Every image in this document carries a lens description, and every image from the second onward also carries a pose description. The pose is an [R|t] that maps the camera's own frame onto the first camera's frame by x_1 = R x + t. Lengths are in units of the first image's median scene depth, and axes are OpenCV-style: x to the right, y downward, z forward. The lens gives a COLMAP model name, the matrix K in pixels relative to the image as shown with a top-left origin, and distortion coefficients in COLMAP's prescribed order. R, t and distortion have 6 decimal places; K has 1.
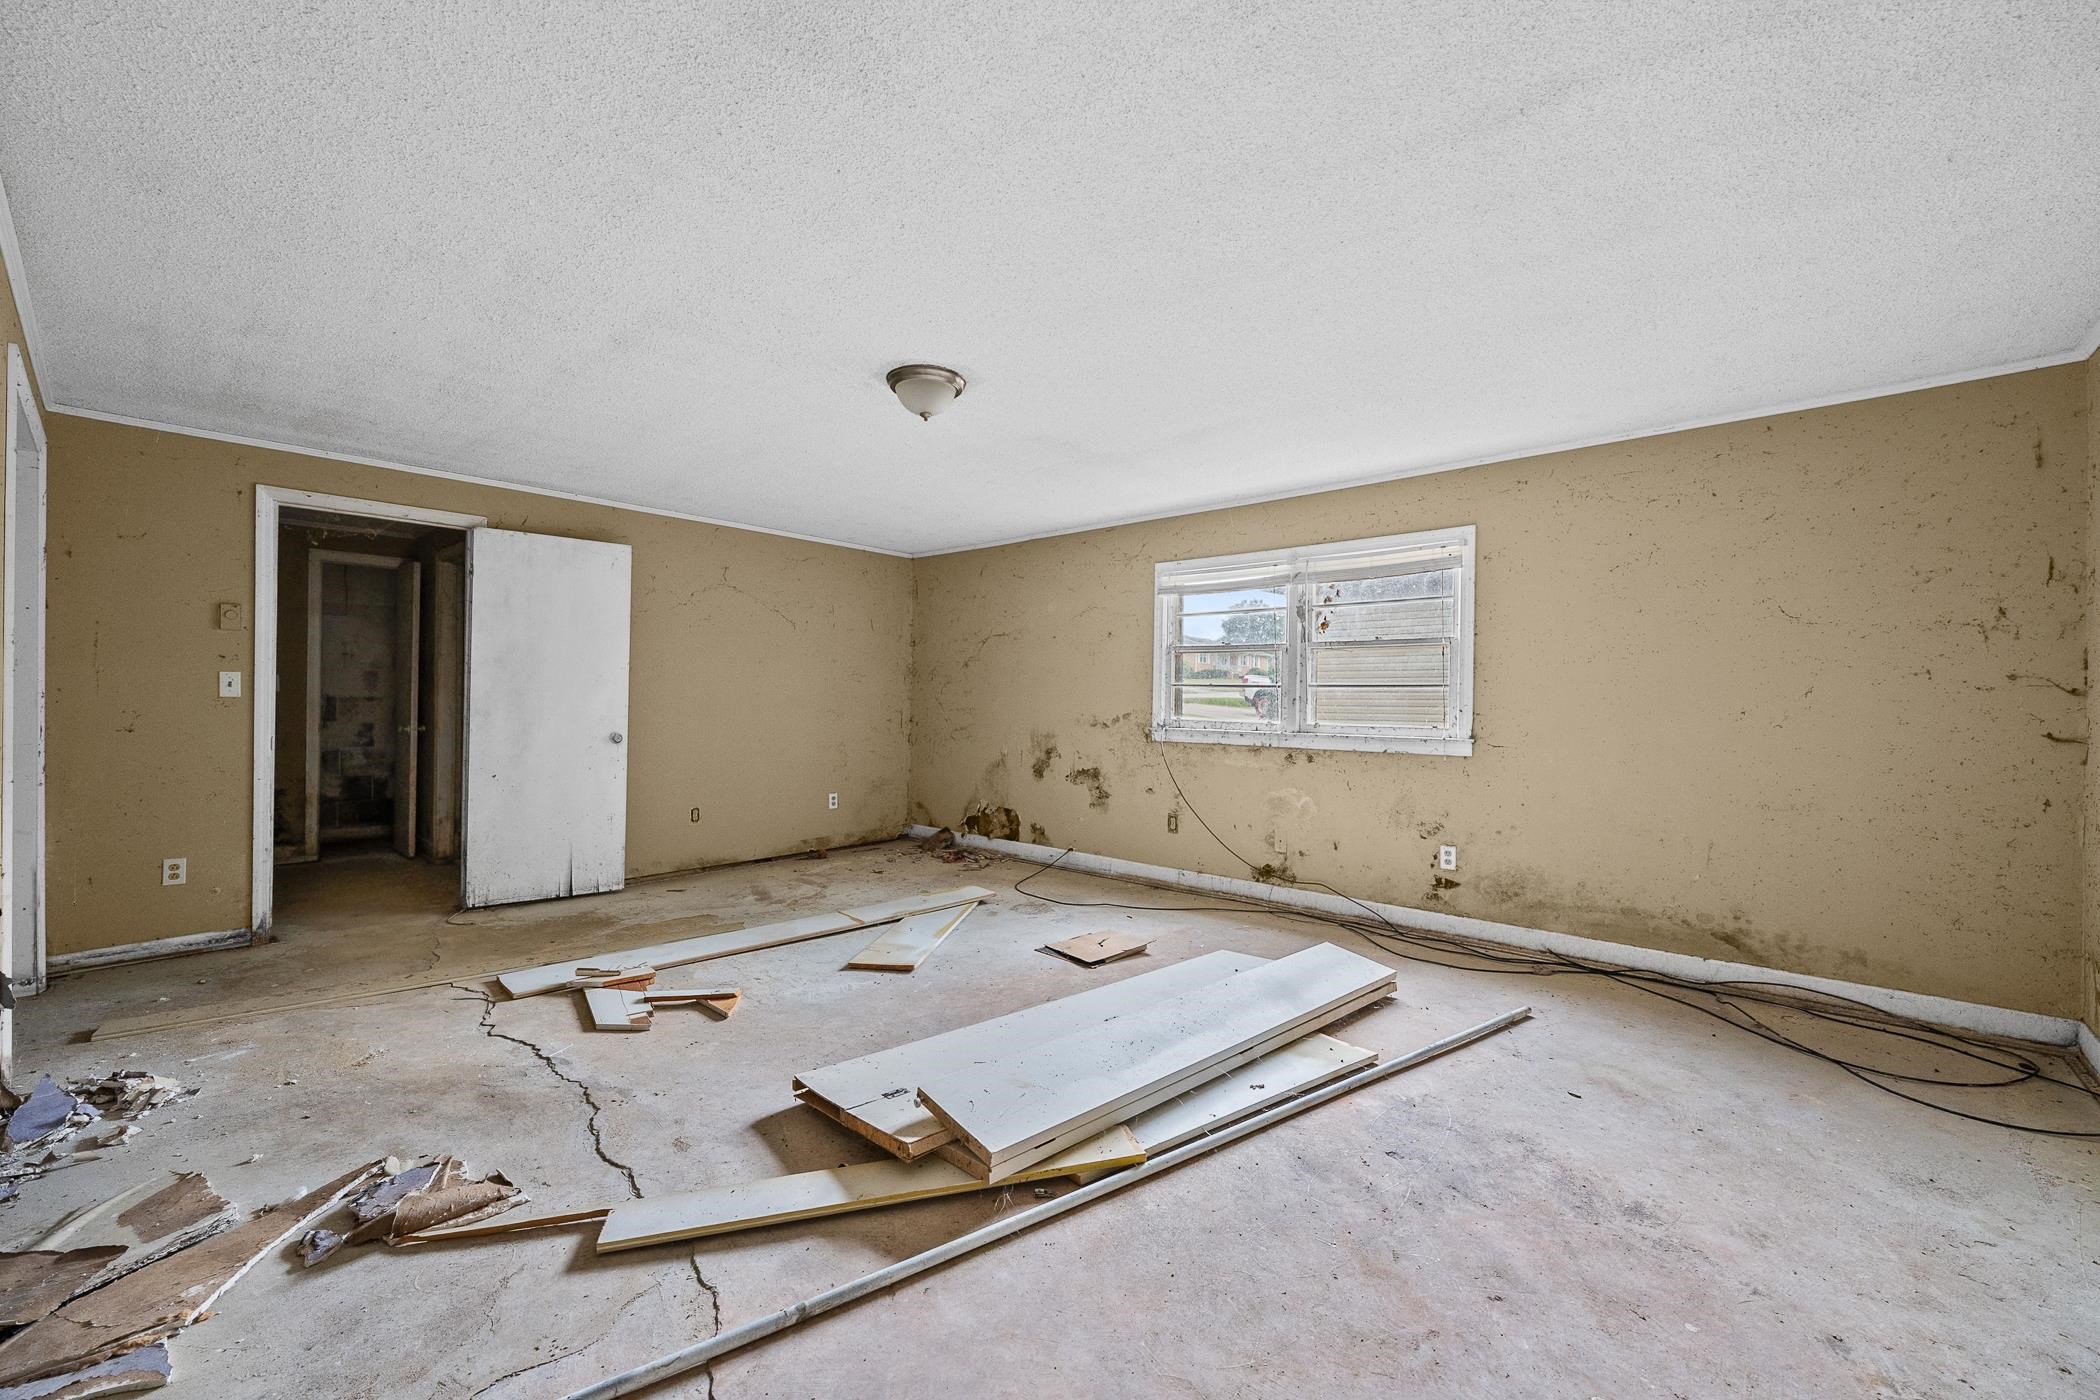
lens RADIAL K [[834.2, 0, 1051.4], [0, 834.2, 707.5], [0, 0, 1]] dist [-0.000220, -0.000086]
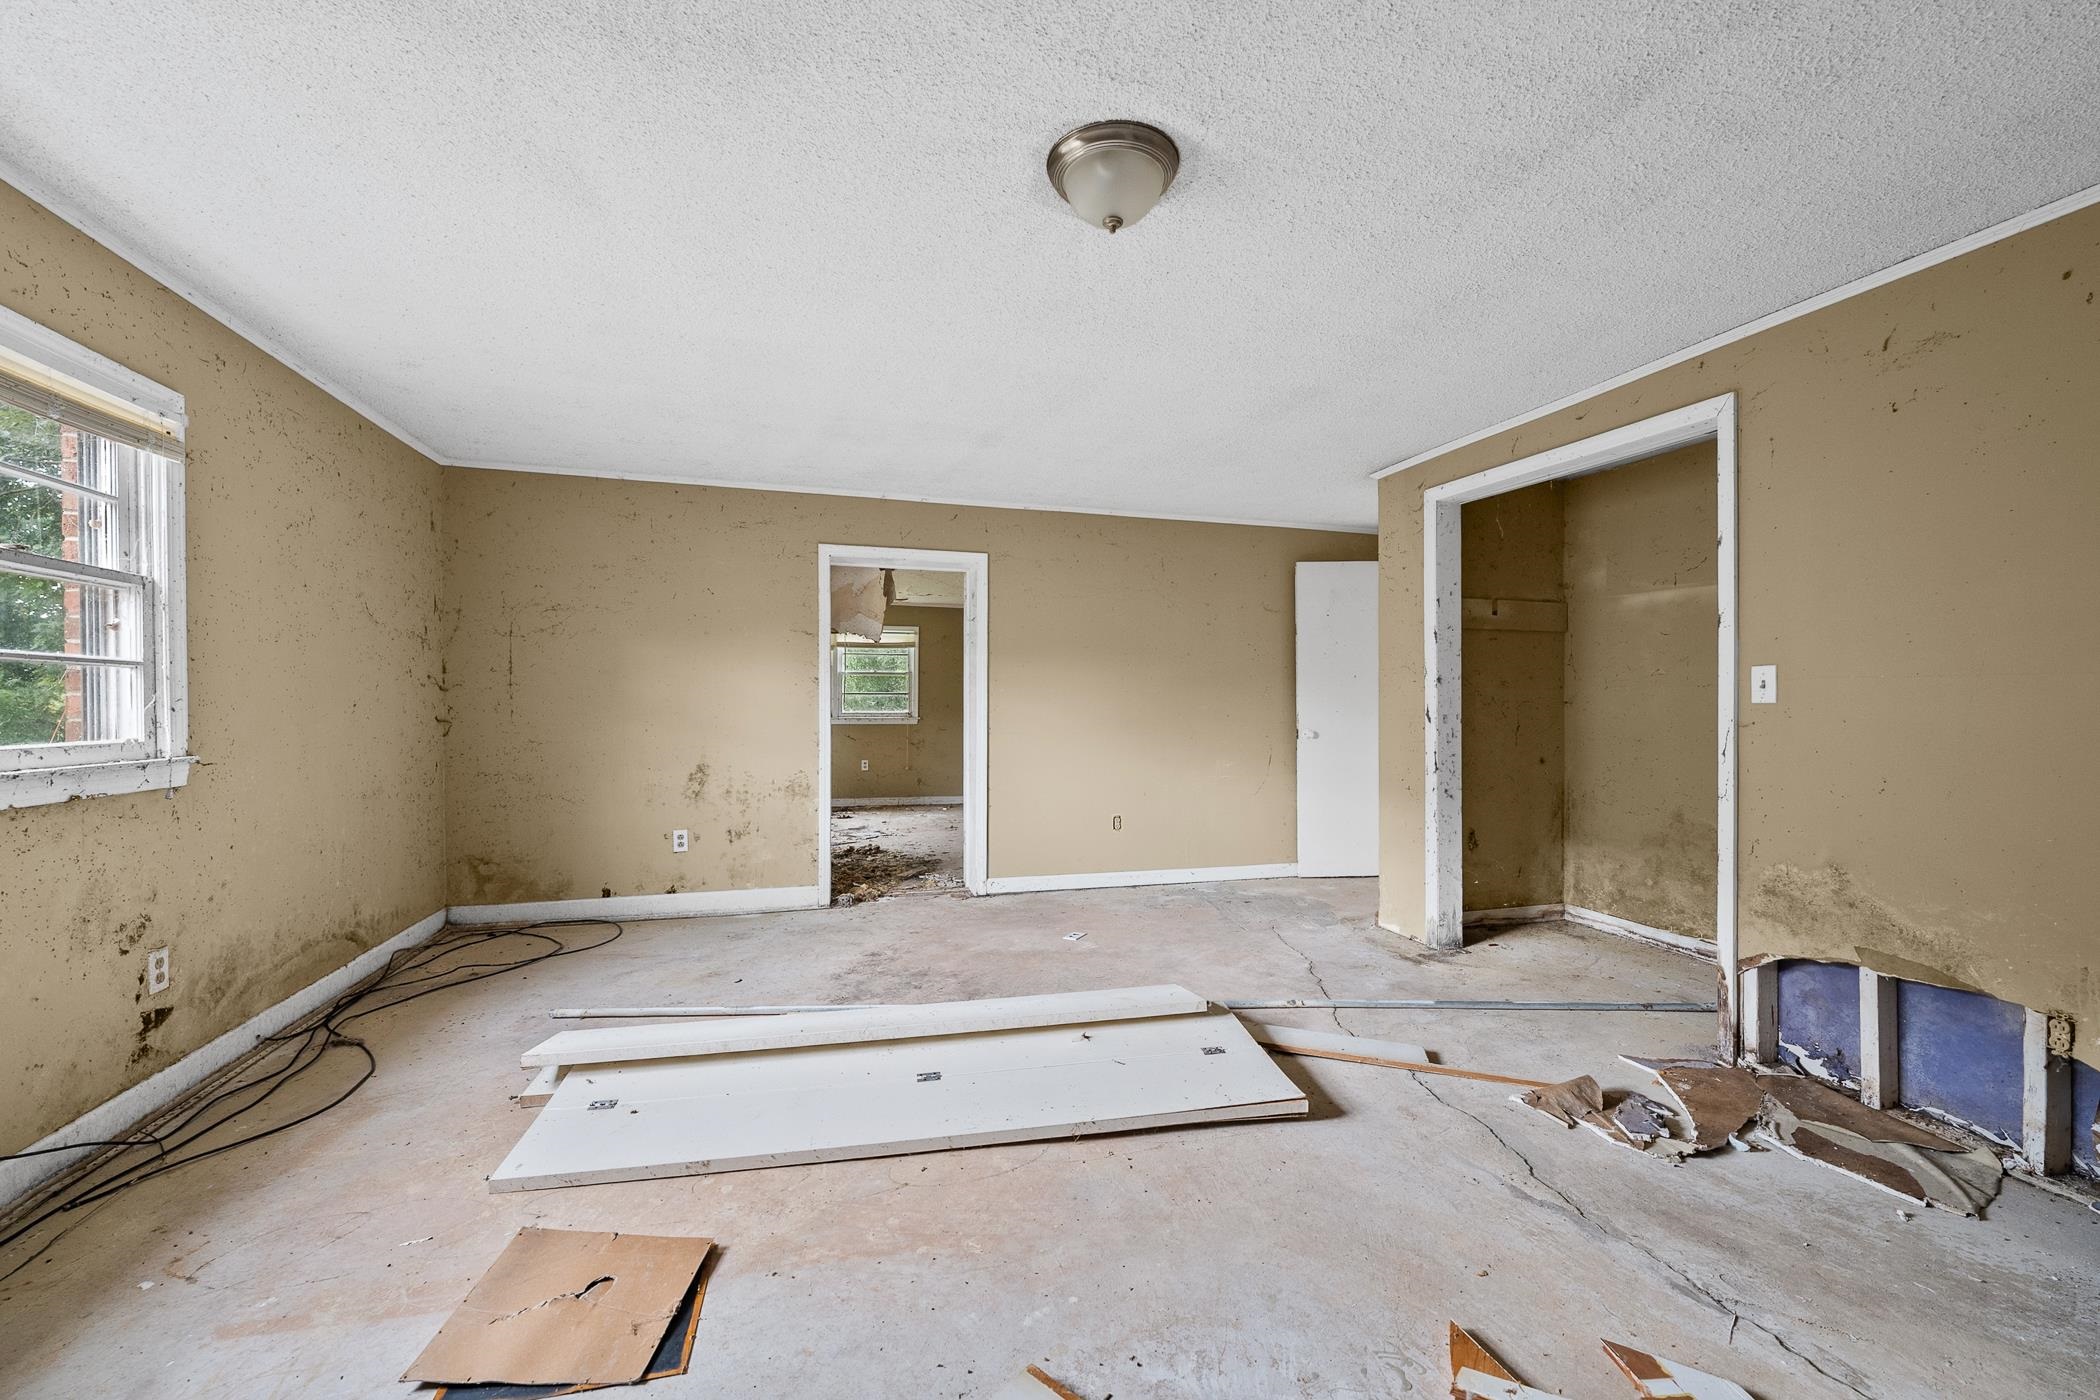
lens RADIAL K [[834.2, 0, 1051.4], [0, 834.2, 707.5], [0, 0, 1]] dist [-0.000220, -0.000086]
pose [[-0.848234, -0.013985, 0.529437, -0.445312], [-0.005559, 0.999831, 0.017504, -0.014533], [-0.529593, 0.011904, -0.848168, 1.557249]]
